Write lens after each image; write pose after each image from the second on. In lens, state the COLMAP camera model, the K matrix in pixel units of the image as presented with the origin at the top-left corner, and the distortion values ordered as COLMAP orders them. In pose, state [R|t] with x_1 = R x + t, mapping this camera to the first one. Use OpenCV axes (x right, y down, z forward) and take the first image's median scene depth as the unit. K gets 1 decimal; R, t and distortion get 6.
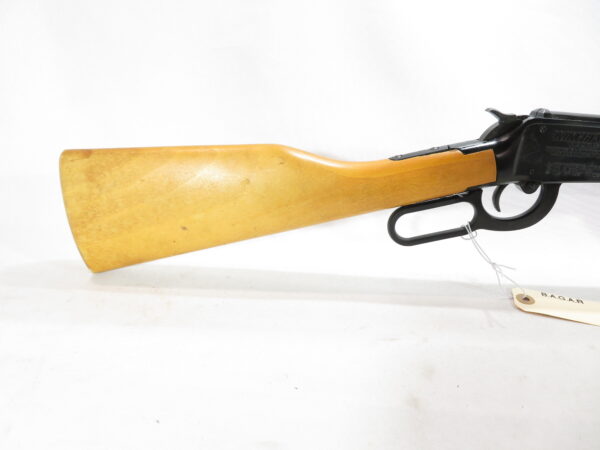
lens RADIAL K [[429.3, 0, 295.4], [0, 429.3, 226.6], [0, 0, 1]] dist [0.009003, -0.004733]
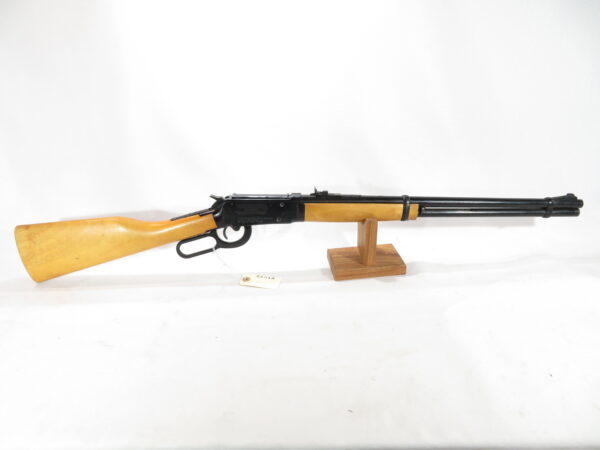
lens RADIAL K [[429.3, 0, 301.0], [0, 429.3, 222.1], [0, 0, 1]] dist [0.009003, -0.004733]
pose [[0.996795, -0.071798, 0.035292, 0.778403], [0.071584, 0.997408, 0.007278, -0.111231], [-0.035724, -0.004729, 0.999351, -1.157431]]
